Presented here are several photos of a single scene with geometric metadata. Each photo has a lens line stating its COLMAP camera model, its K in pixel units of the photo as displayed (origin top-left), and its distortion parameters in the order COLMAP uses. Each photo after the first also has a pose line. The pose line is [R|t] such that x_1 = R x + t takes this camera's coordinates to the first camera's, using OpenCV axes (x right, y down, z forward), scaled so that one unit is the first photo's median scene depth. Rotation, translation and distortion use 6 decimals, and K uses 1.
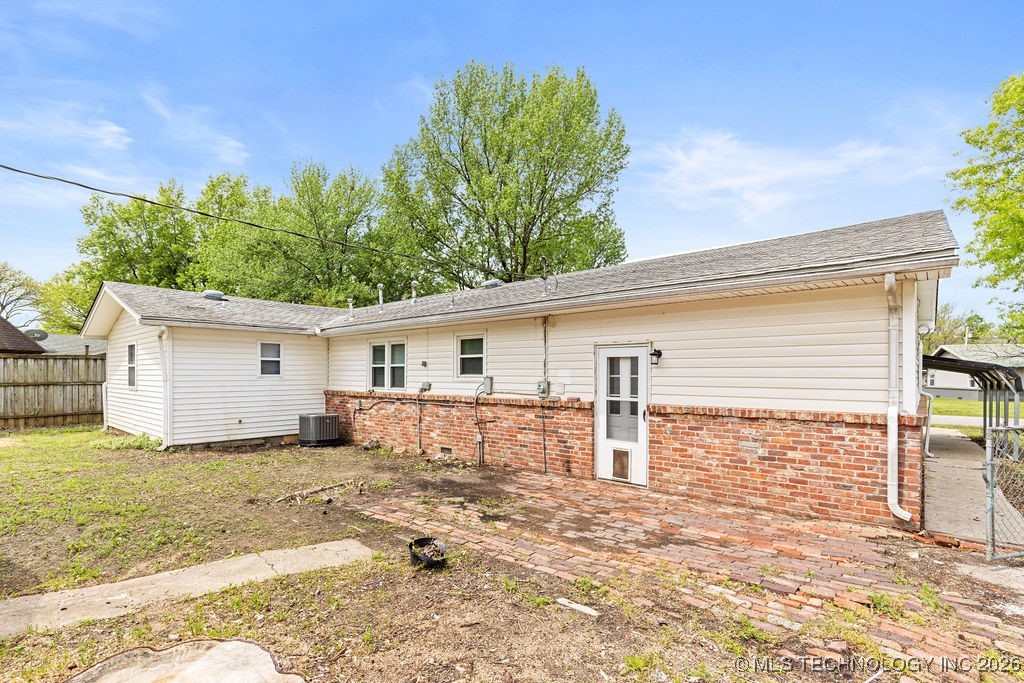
lens RADIAL K [[480.0, 0, 506.6], [0, 480.0, 369.7], [0, 0, 1]] dist [0.002615, 0.000104]
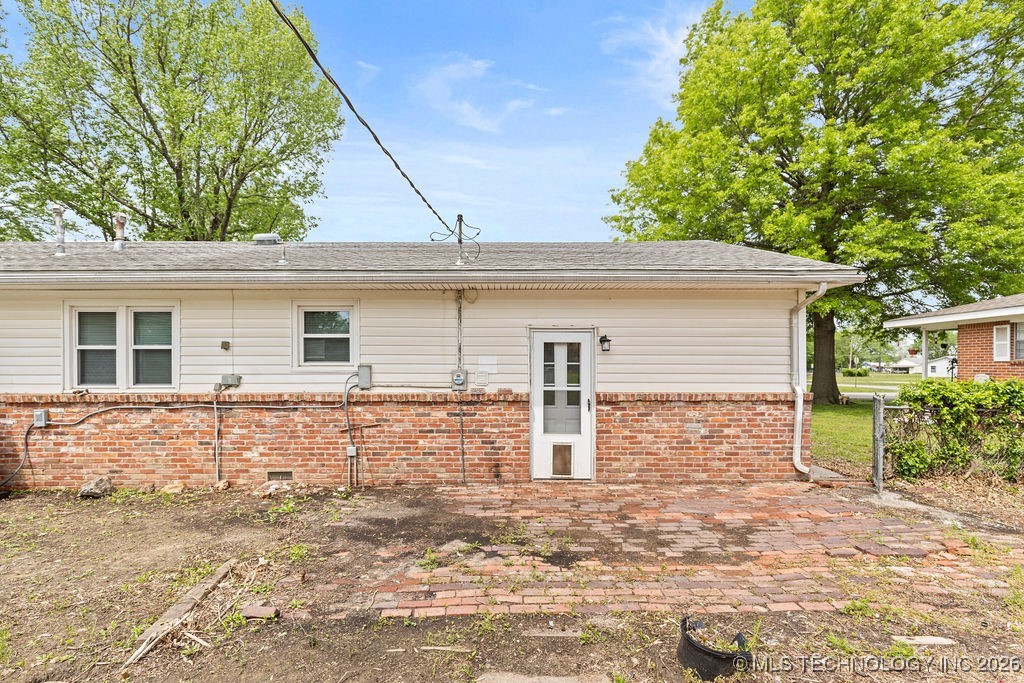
lens RADIAL K [[468.9, 0, 512.0], [0, 468.9, 361.6], [0, 0, 1]] dist [0.010836, -0.000281]
pose [[0.749103, 0.000339, 0.662454, -0.424301], [-0.005225, 0.999972, 0.005396, 0.005376], [-0.662433, -0.007503, 0.749083, 0.394944]]
